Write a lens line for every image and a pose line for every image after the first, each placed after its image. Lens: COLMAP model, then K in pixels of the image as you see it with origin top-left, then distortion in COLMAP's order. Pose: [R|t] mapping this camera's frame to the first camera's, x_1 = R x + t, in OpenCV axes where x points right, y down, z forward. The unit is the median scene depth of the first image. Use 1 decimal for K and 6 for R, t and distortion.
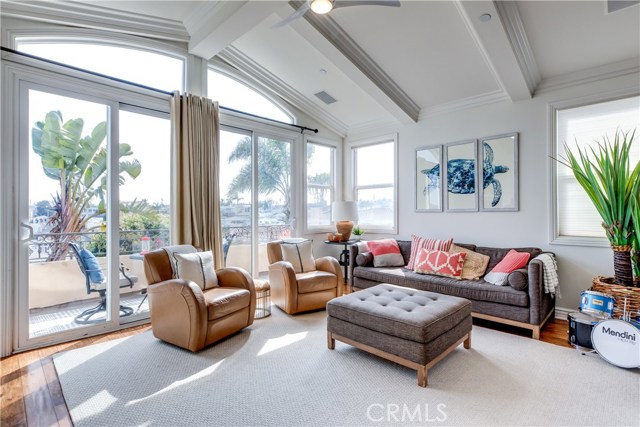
lens RADIAL K [[313.5, 0, 332.7], [0, 313.5, 212.0], [0, 0, 1]] dist [0.016903, -0.000182]
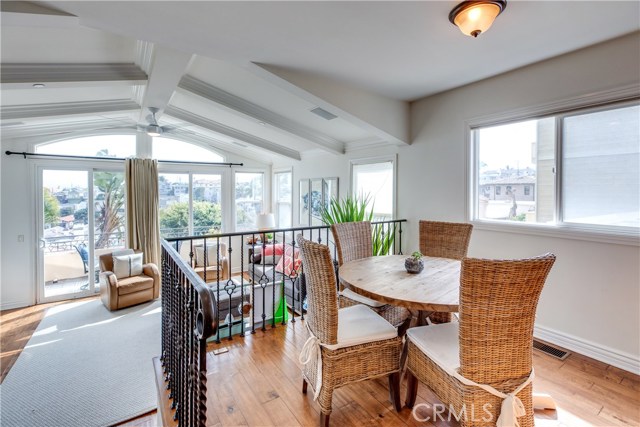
lens RADIAL K [[292.1, 0, 334.6], [0, 292.1, 197.7], [0, 0, 1]] dist [0.001323, -0.000010]
pose [[0.982542, 0.007542, -0.185888, 0.775136], [-0.002505, 0.999624, 0.027313, -0.185009], [0.186024, -0.026370, 0.982191, -0.293052]]
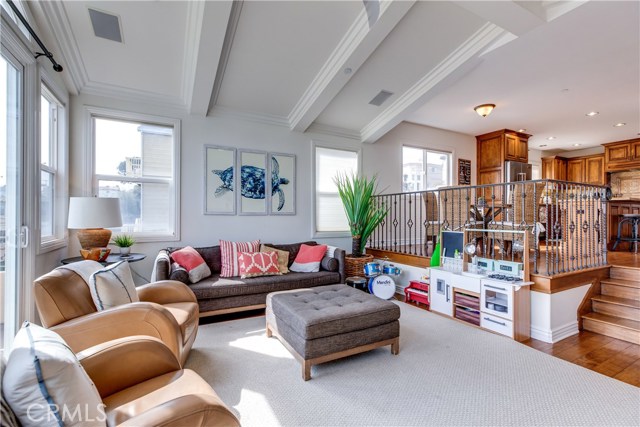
lens RADIAL K [[285.6, 0, 322.9], [0, 285.6, 213.1], [0, 0, 1]] dist [0.003576, -0.000089]
pose [[0.319207, 0.011107, 0.947620, -0.477665], [-0.011064, 0.999907, -0.007993, -0.001744], [-0.947621, -0.007933, 0.319300, 0.481110]]
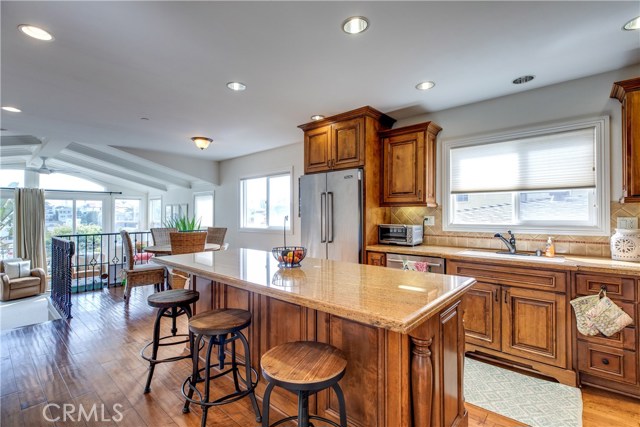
lens RADIAL K [[289.2, 0, 320.0], [0, 289.2, 213.5], [0, 0, 1]] dist [0.000926, -0.000273]
pose [[0.998923, -0.001173, 0.046392, 1.324231], [0.001188, 0.999999, -0.000309, -0.174344], [-0.046392, 0.000364, 0.998923, -0.967273]]
